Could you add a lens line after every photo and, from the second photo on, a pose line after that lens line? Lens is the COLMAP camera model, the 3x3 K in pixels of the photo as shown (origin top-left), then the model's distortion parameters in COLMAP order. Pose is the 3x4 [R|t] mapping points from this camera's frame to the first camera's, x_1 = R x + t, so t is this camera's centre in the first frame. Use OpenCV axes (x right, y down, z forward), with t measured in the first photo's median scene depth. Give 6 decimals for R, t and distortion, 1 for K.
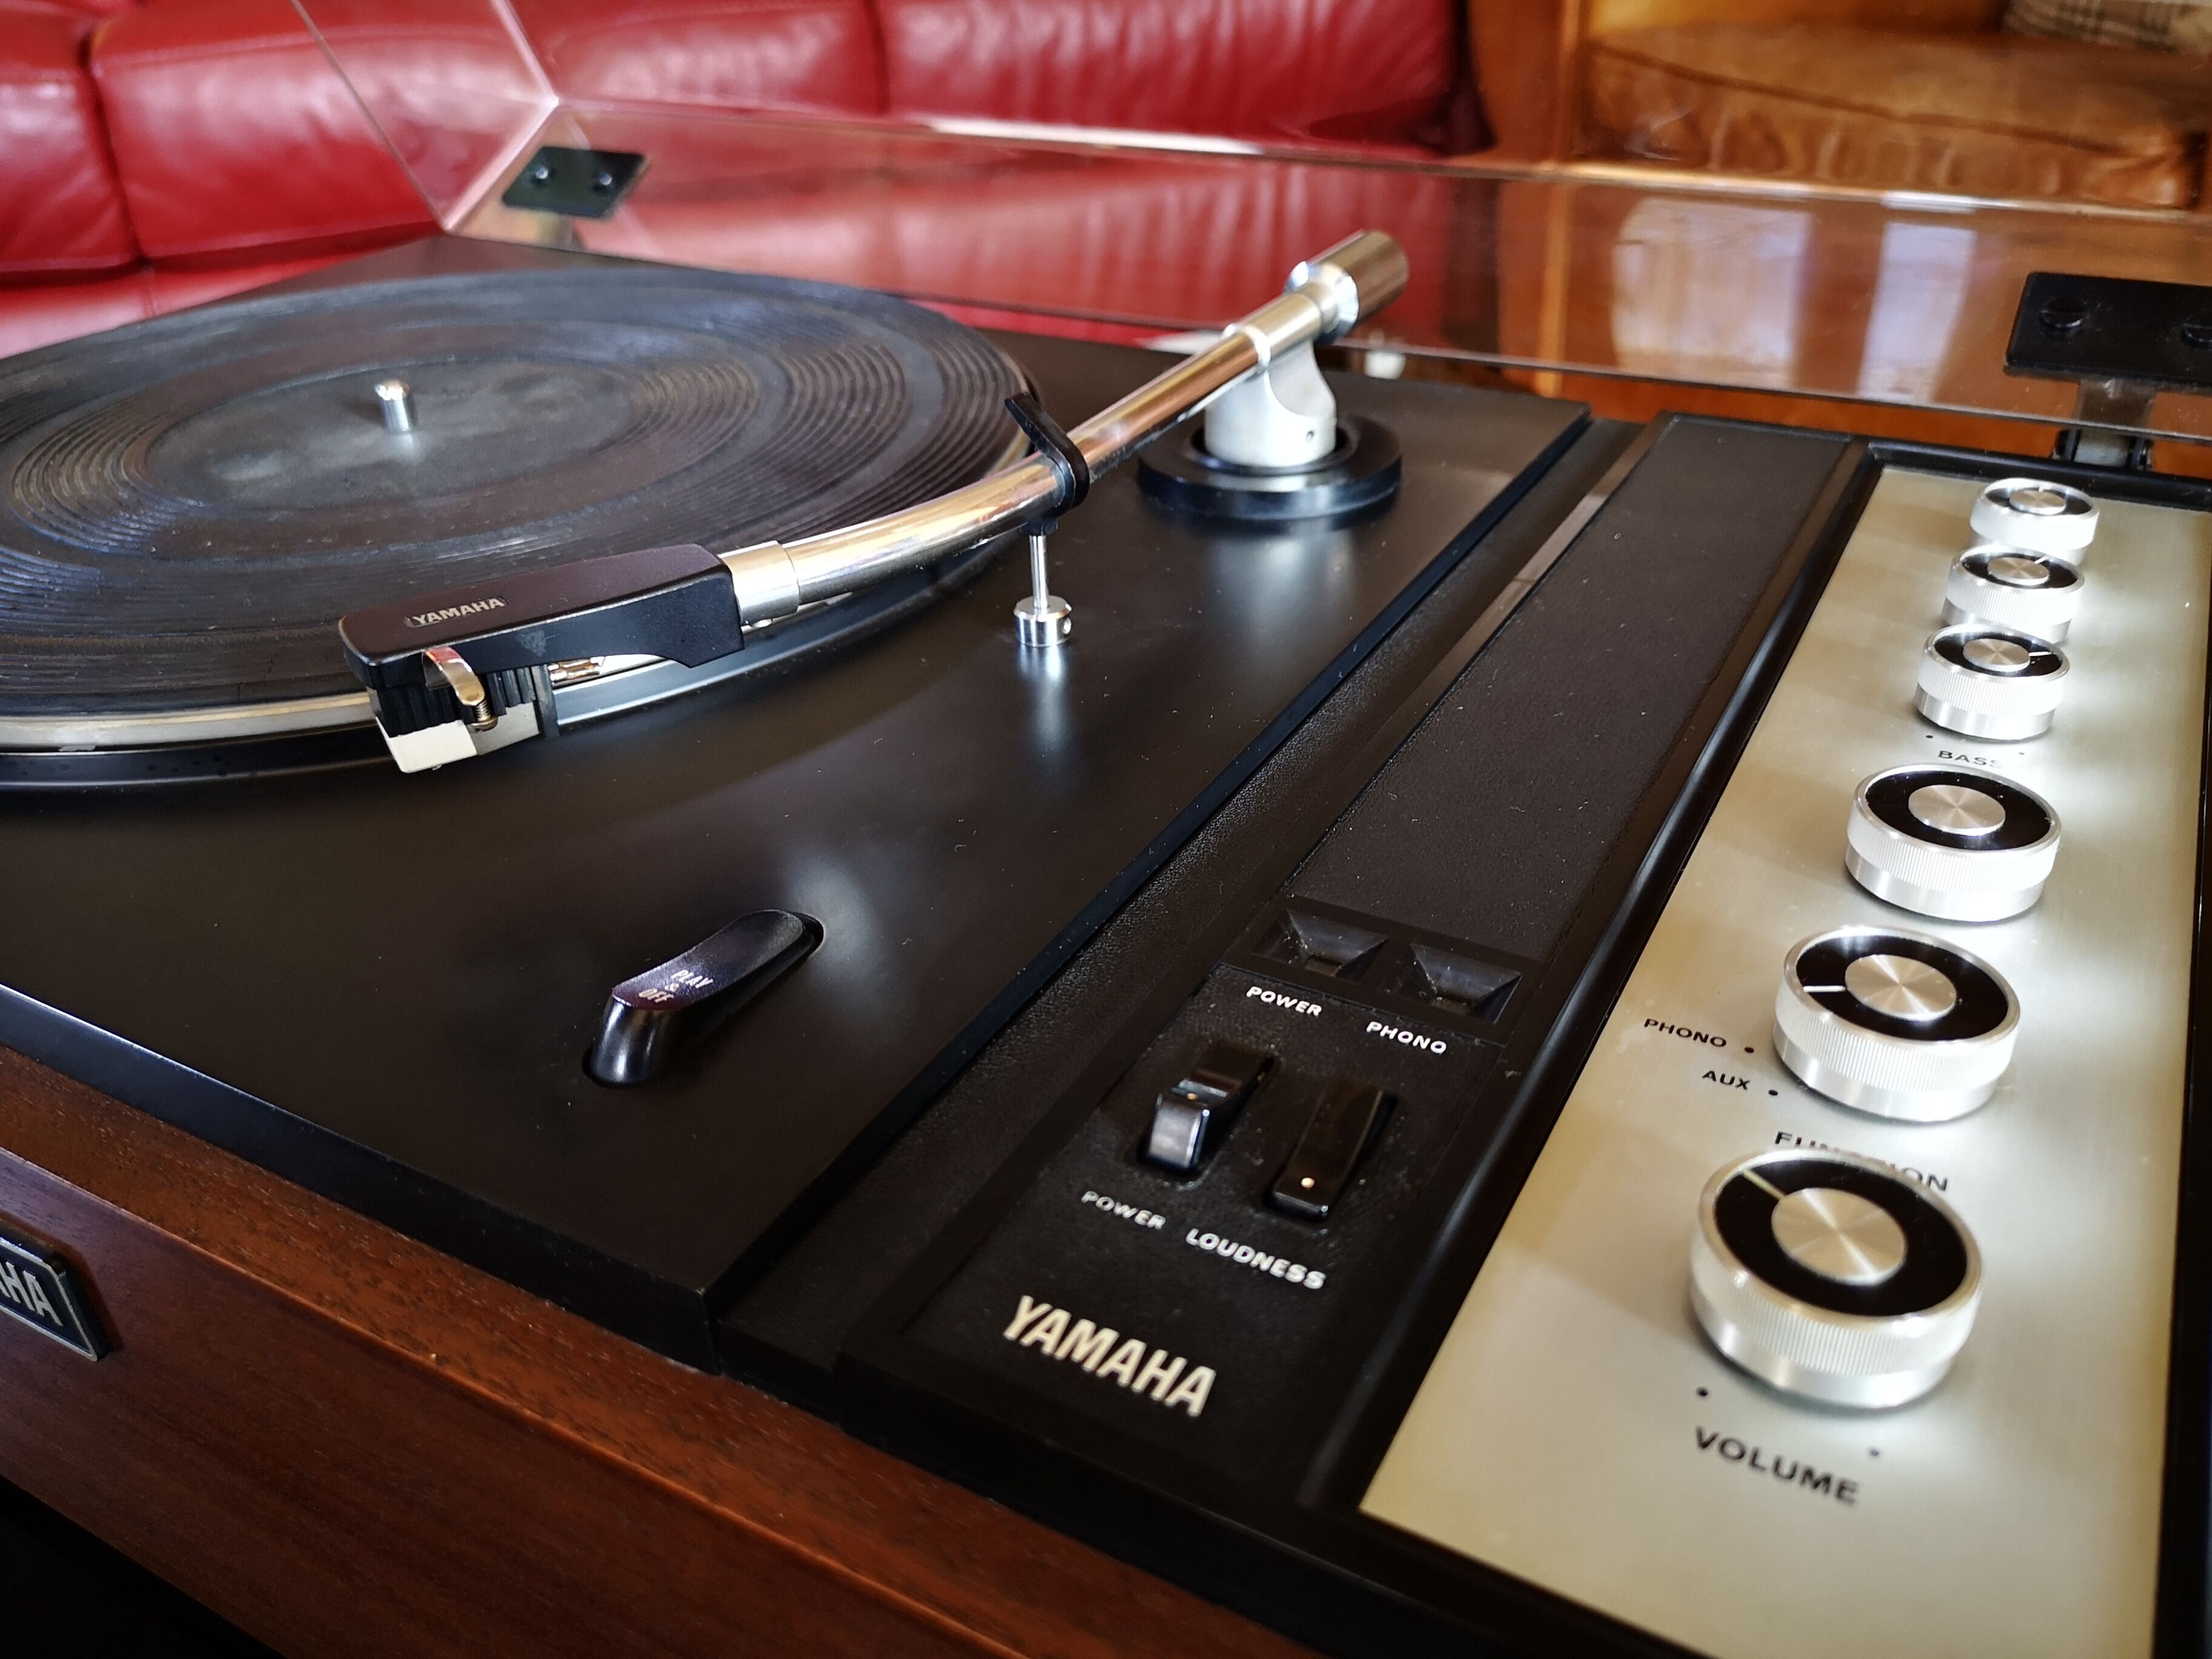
lens RADIAL K [[1776.2, 0, 1112.3], [0, 1776.2, 790.9], [0, 0, 1]] dist [-0.010874, -0.005810]
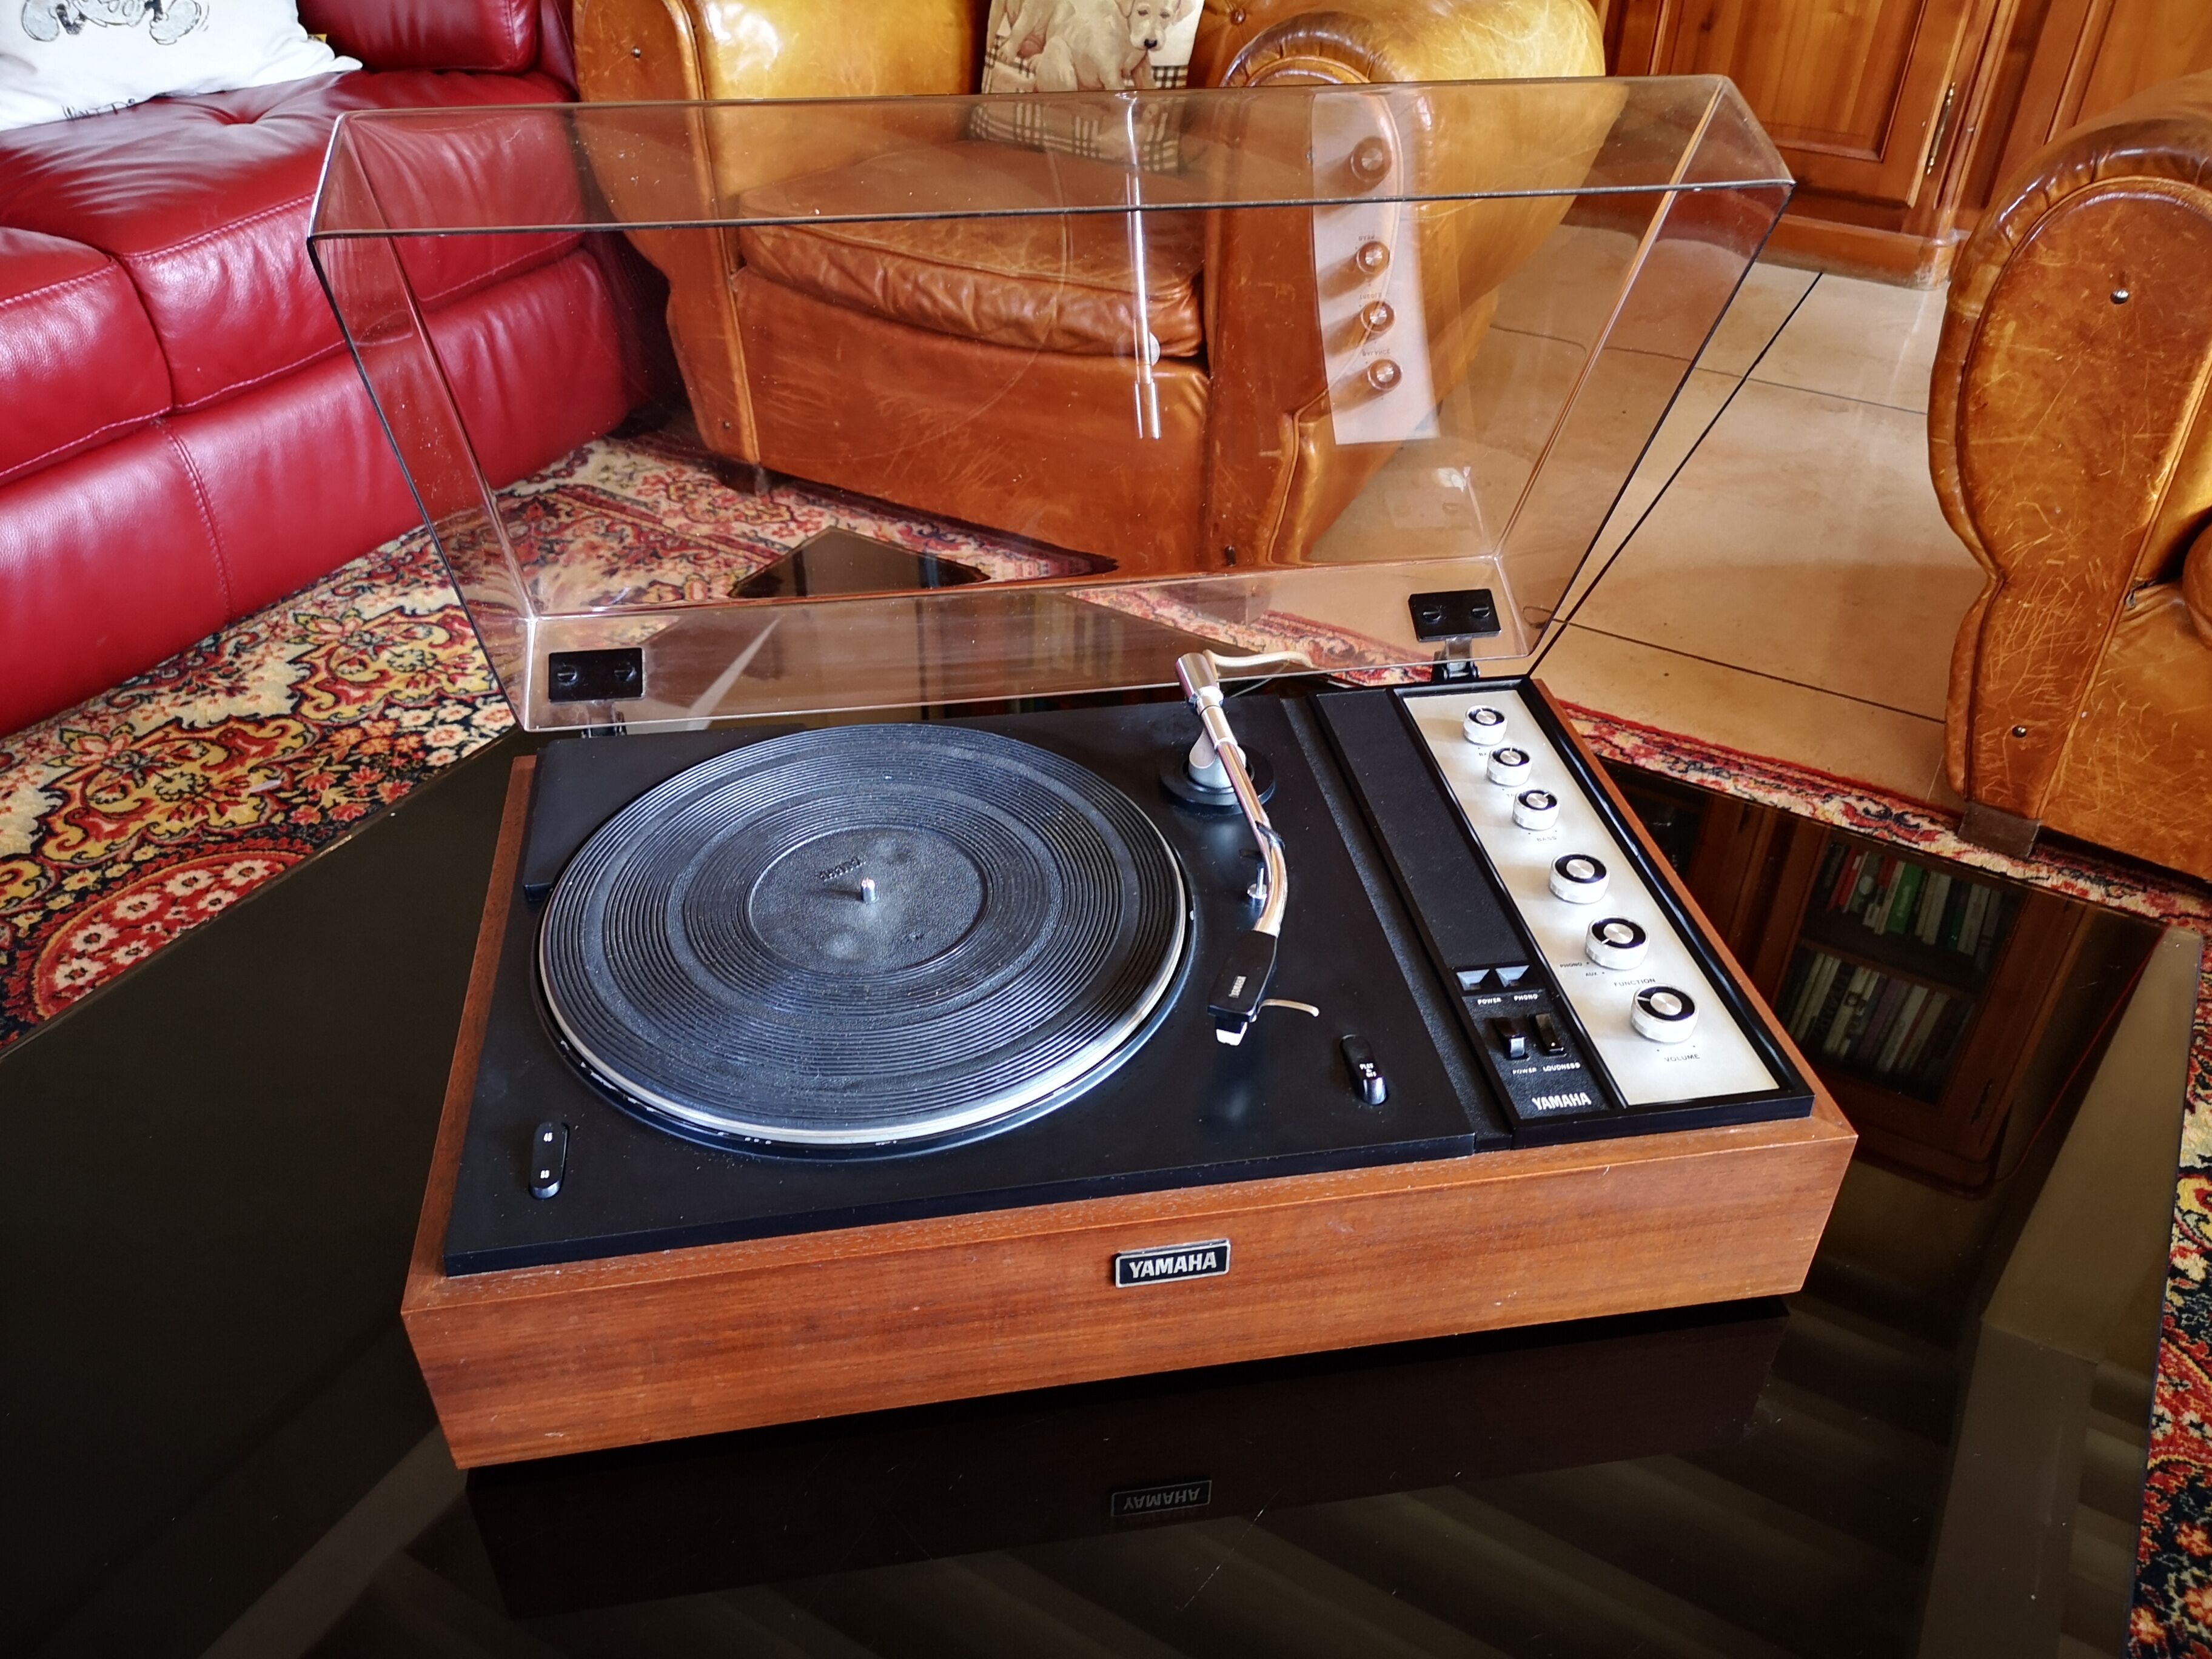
lens RADIAL K [[1708.4, 0, 1099.1], [0, 1708.4, 830.0], [0, 0, 1]] dist [0.045962, -0.061500]
pose [[0.786803, -0.336396, 0.517473, -1.169999], [0.274759, 0.941659, 0.194384, -0.581814], [-0.552673, -0.010761, 0.833329, -0.739868]]
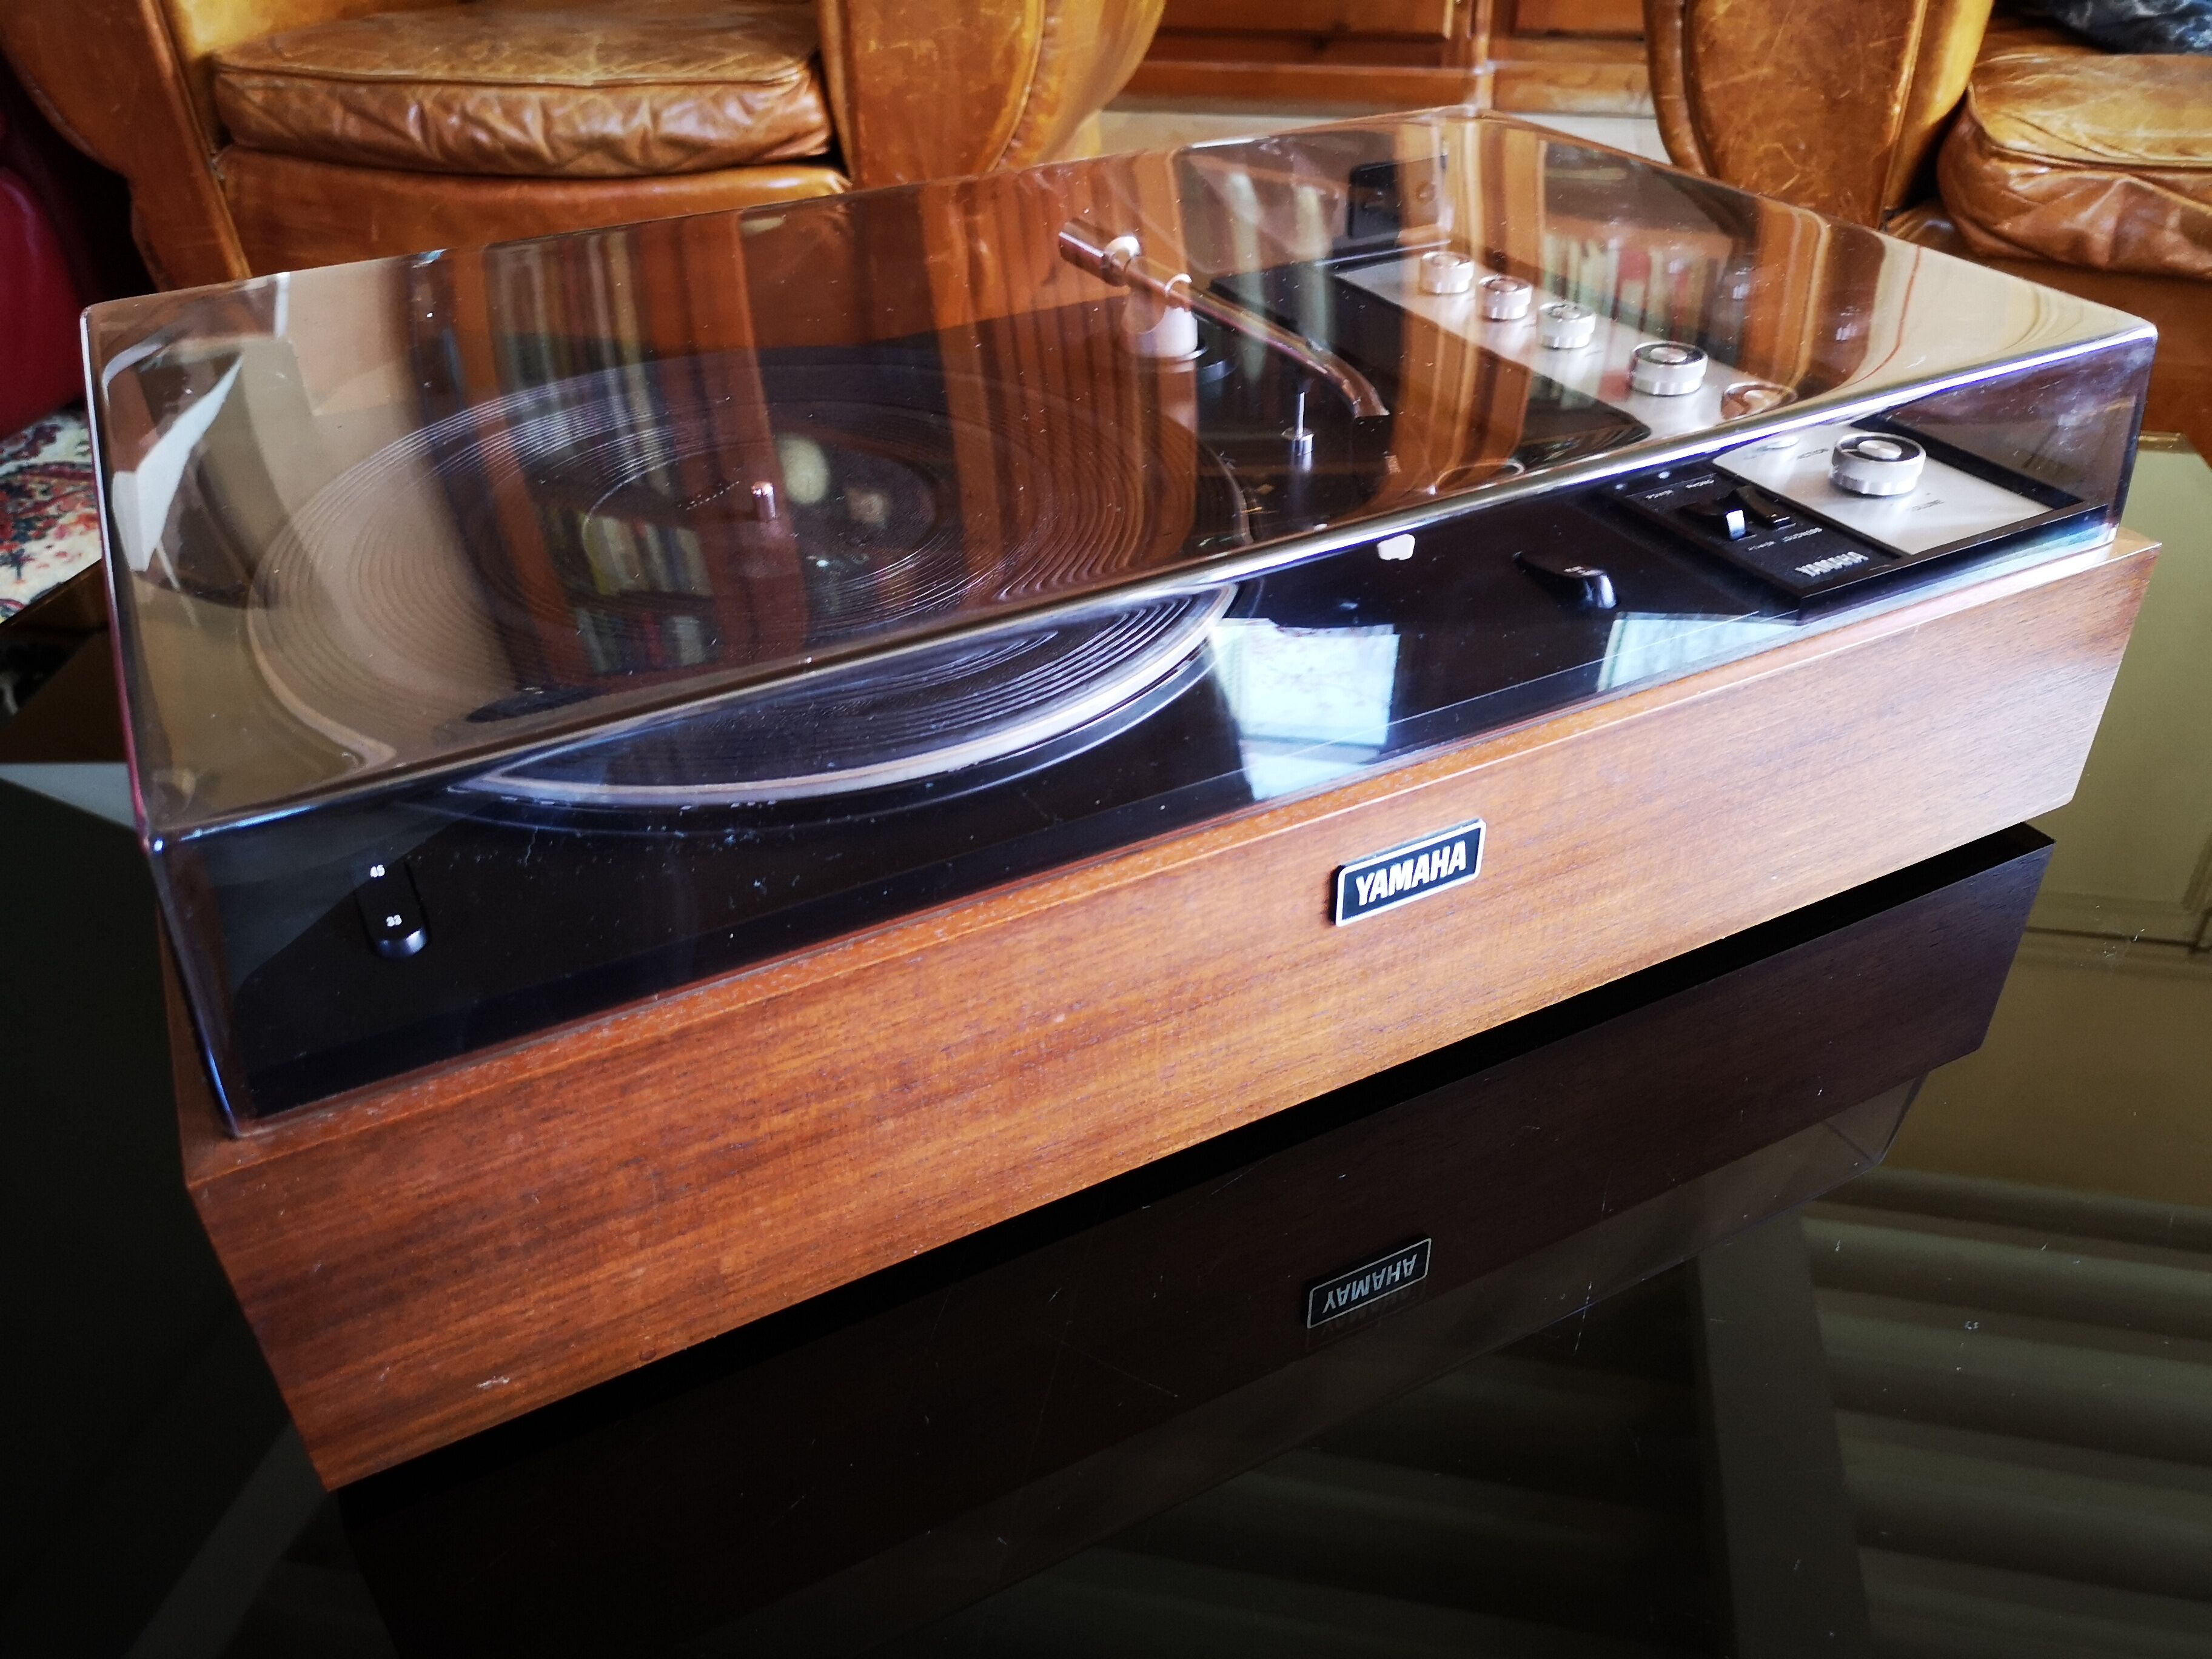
lens RADIAL K [[1724.7, 0, 1114.8], [0, 1724.7, 821.6], [0, 0, 1]] dist [0.047936, -0.063193]
pose [[0.552673, -0.456151, 0.697480, -1.260712], [0.407011, 0.878050, 0.251734, -0.226276], [-0.727251, 0.144756, 0.670933, -0.006709]]
